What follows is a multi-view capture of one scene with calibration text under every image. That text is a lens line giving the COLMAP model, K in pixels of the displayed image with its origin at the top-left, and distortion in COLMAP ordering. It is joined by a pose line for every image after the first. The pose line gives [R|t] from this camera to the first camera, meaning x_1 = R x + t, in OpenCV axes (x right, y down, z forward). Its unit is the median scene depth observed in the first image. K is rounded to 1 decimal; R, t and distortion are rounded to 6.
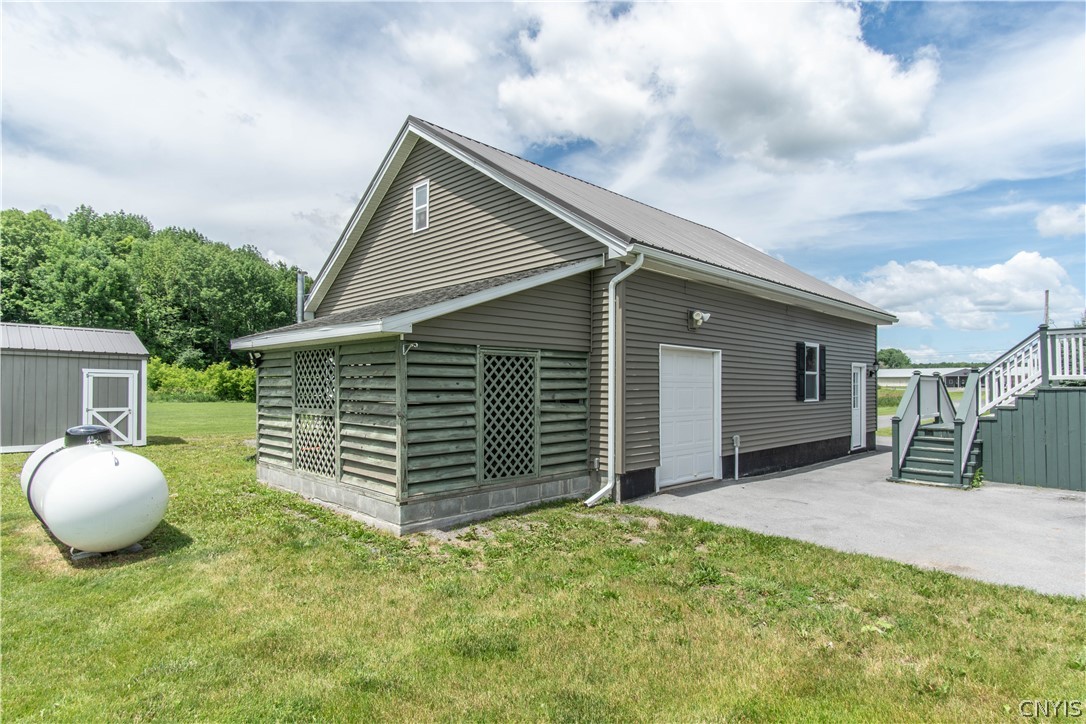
lens RADIAL K [[585.3, 0, 541.5], [0, 585.3, 366.9], [0, 0, 1]] dist [-0.000284, -0.000827]
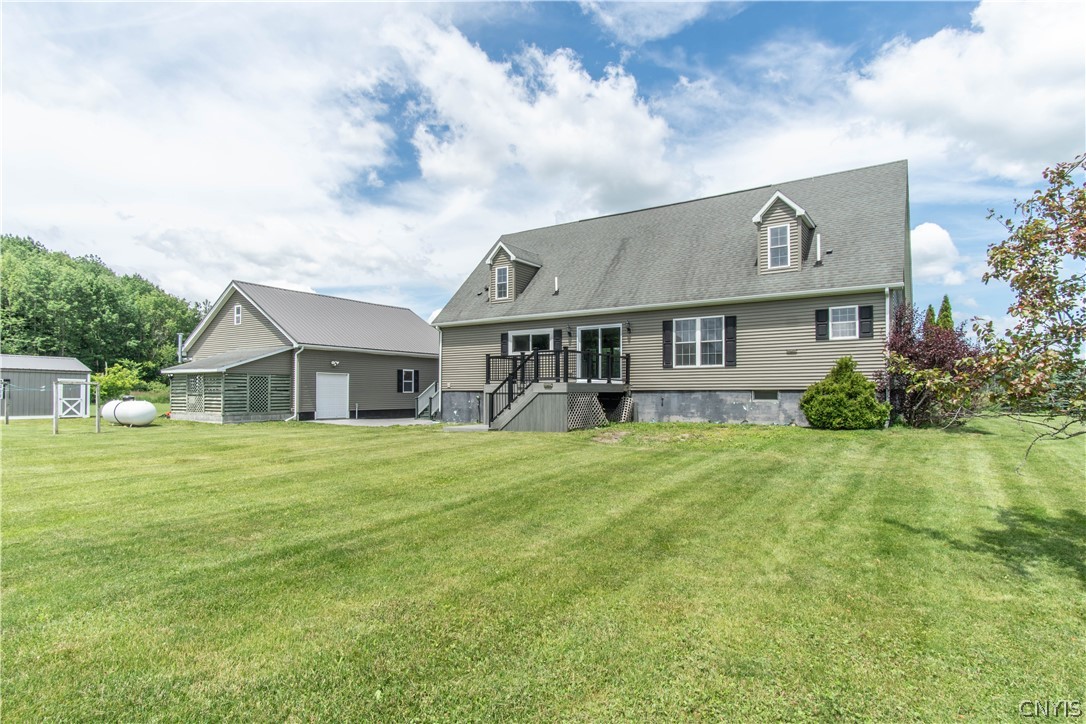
lens RADIAL K [[585.3, 0, 544.9], [0, 585.3, 368.3], [0, 0, 1]] dist [-0.000284, -0.000827]
pose [[0.975244, 0.006418, 0.221040, 0.523602], [-0.004610, 0.999952, -0.008693, -0.028857], [-0.221085, 0.007459, 0.975226, -1.731925]]
